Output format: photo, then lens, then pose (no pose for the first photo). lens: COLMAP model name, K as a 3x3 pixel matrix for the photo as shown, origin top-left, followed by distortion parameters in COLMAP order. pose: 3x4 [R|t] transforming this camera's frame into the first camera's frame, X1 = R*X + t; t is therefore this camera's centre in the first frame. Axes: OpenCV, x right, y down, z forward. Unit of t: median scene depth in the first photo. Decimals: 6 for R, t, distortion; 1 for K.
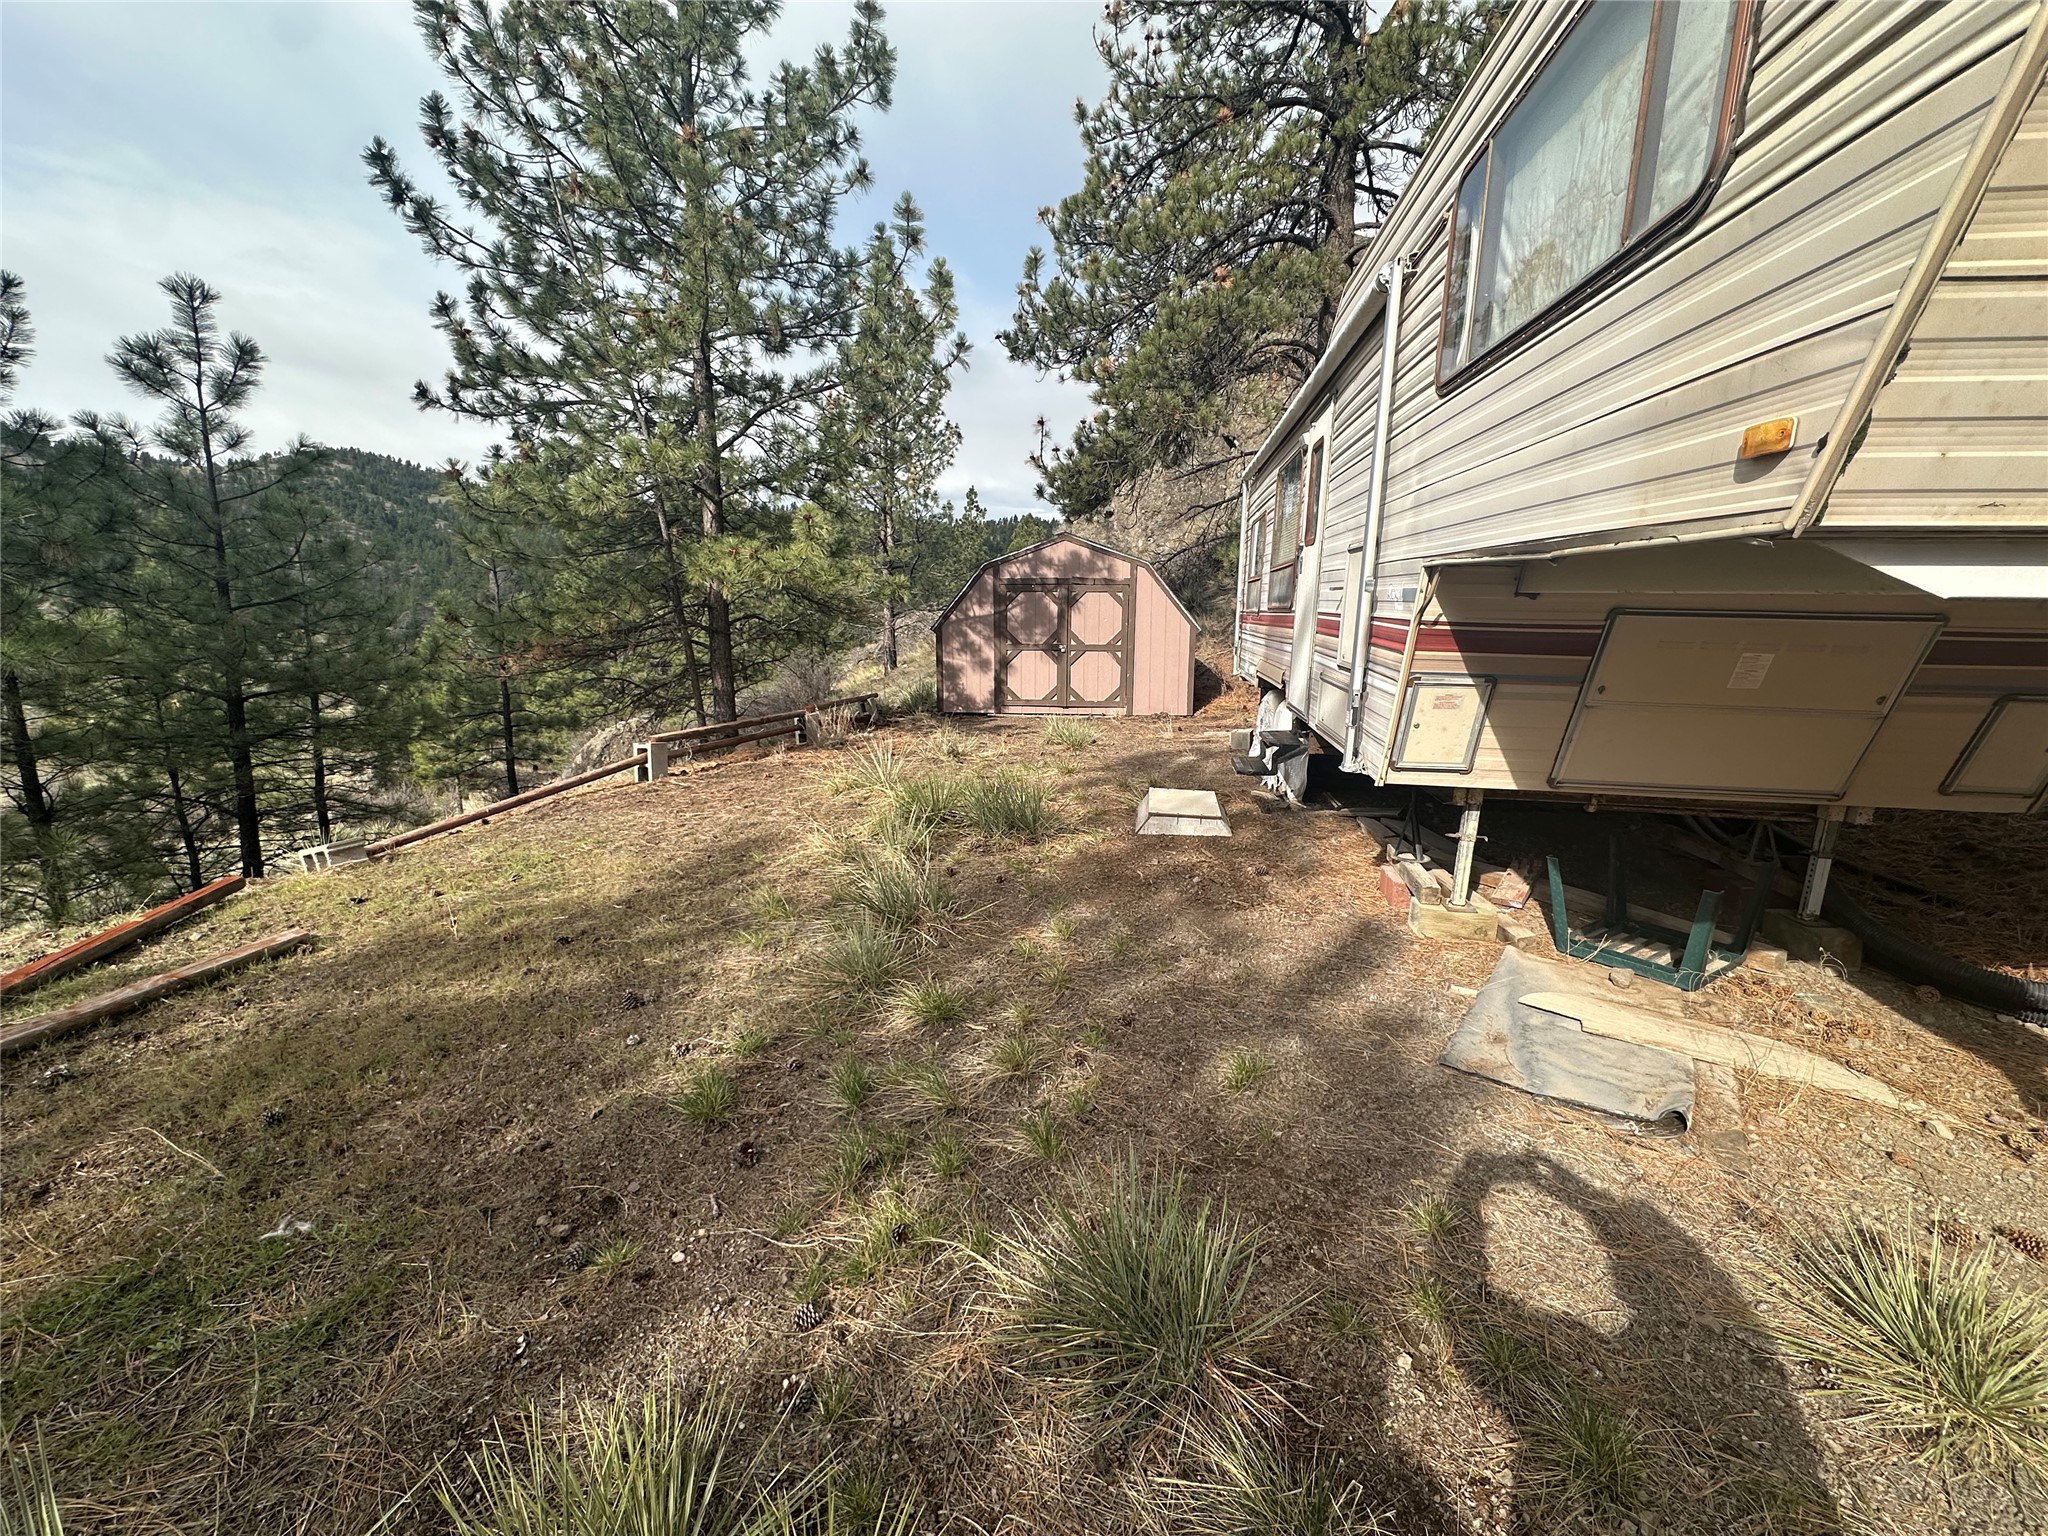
lens RADIAL K [[817.6, 0, 1018.7], [0, 817.6, 775.0], [0, 0, 1]] dist [-0.004250, 0.001296]
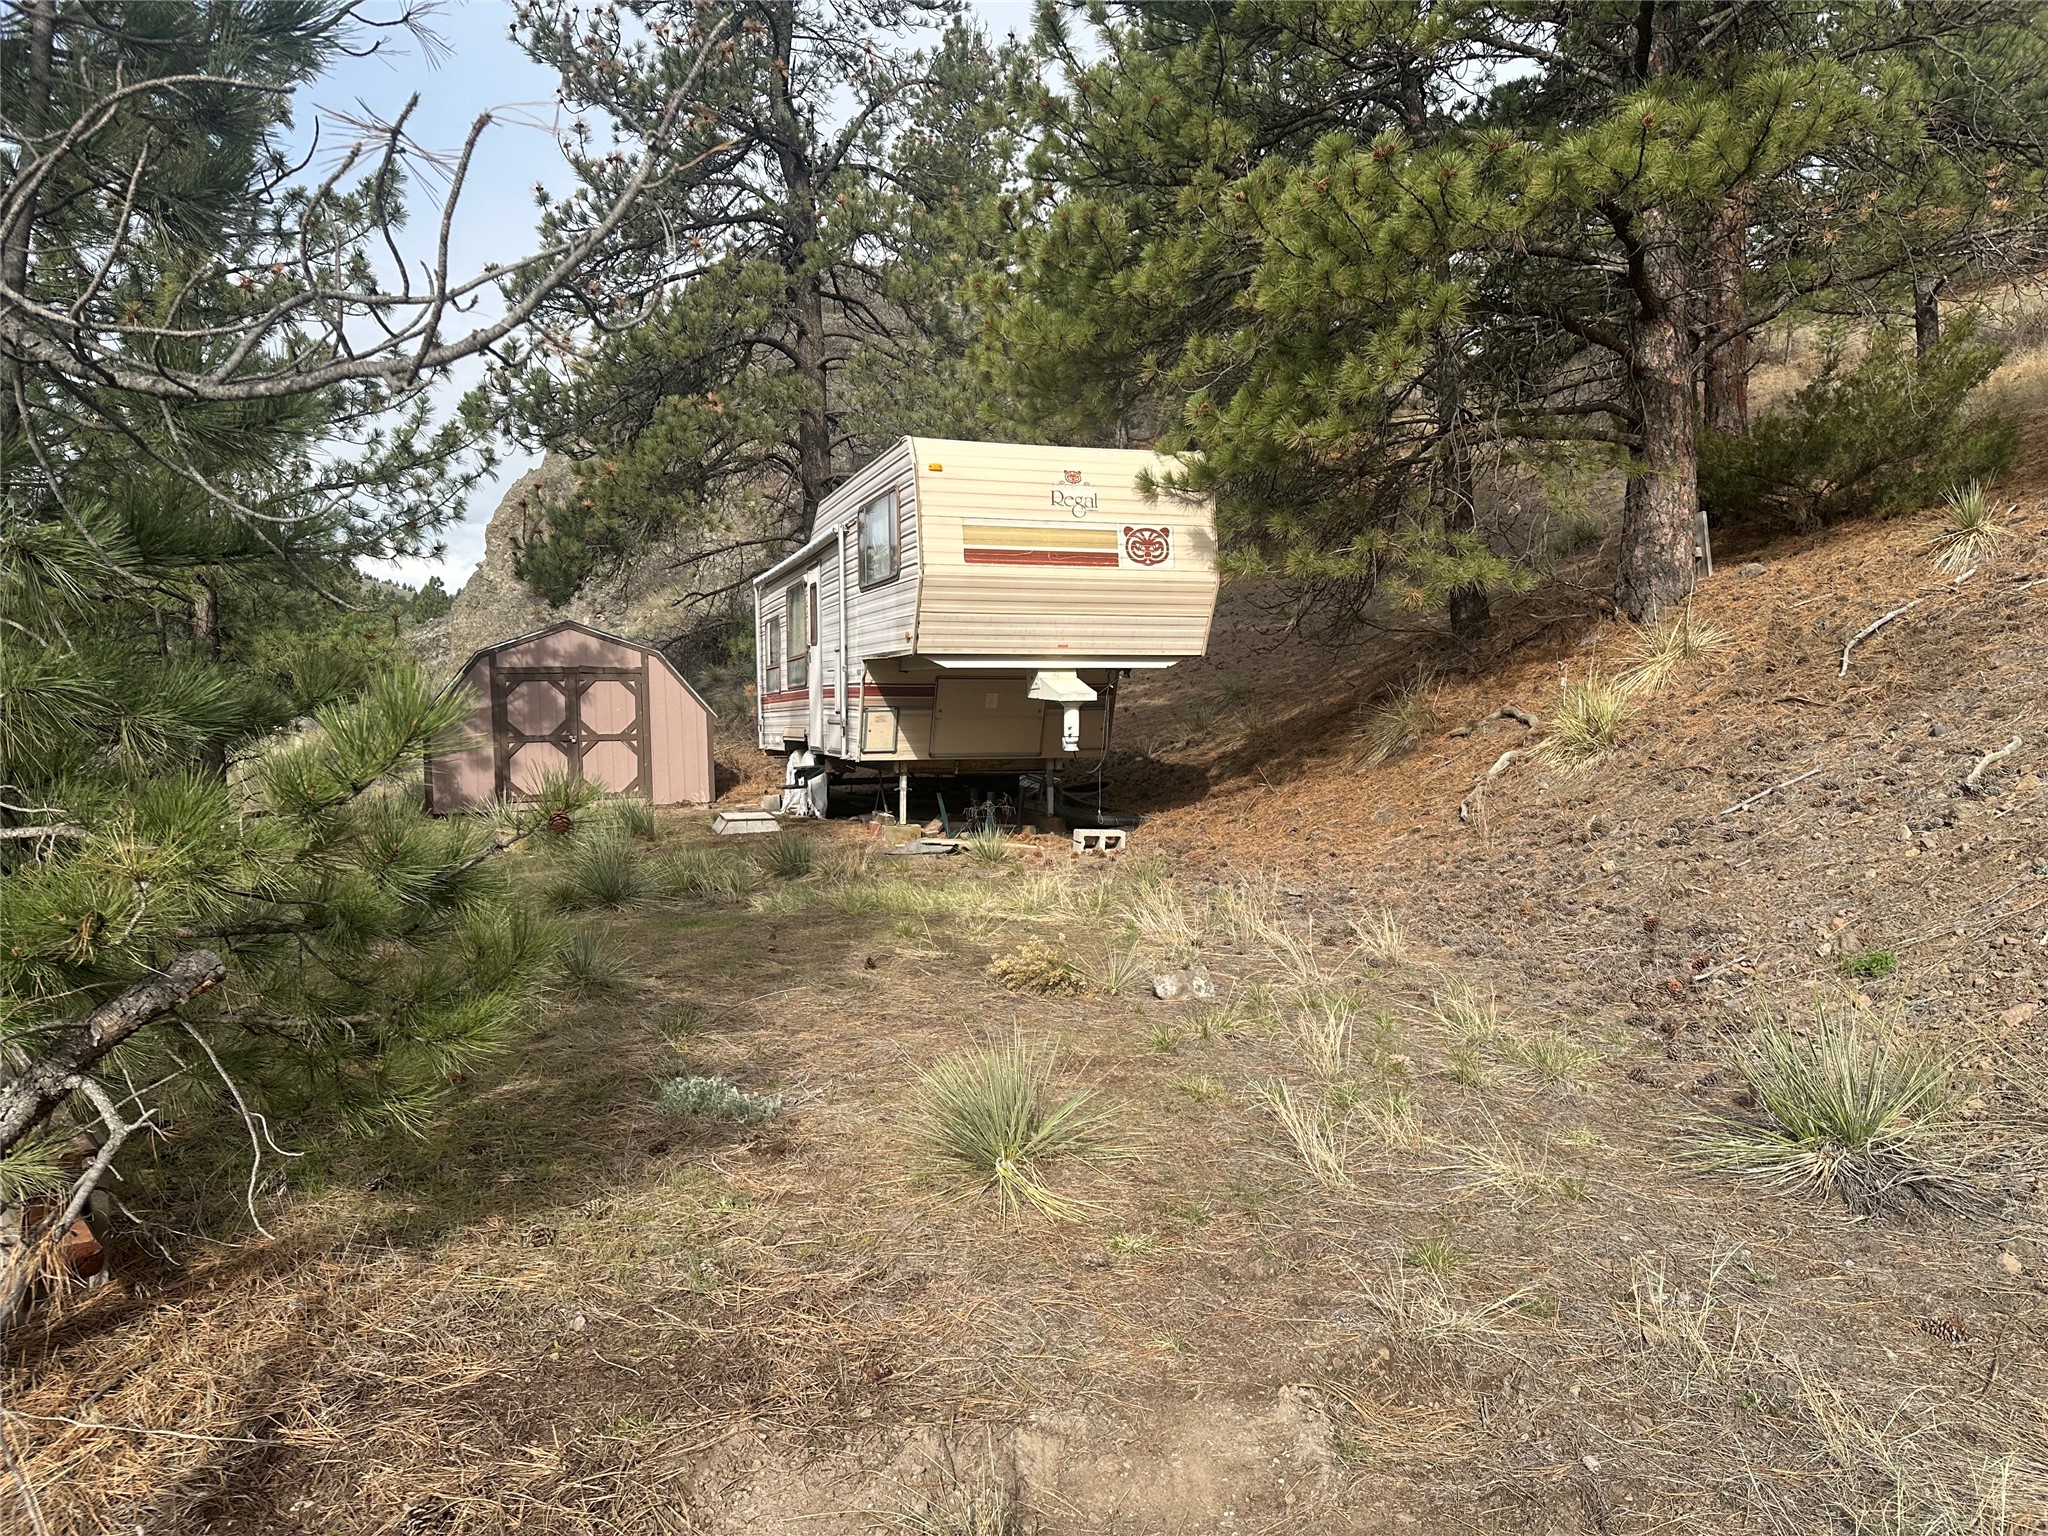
lens RADIAL K [[1434.0, 0, 1012.7], [0, 1434.0, 805.2], [0, 0, 1]] dist [0.056966, -0.067765]
pose [[0.891629, -0.049461, 0.450056, -0.347492], [0.112580, 0.987016, -0.114566, 0.236461], [-0.438546, 0.152818, 0.885621, -0.969754]]
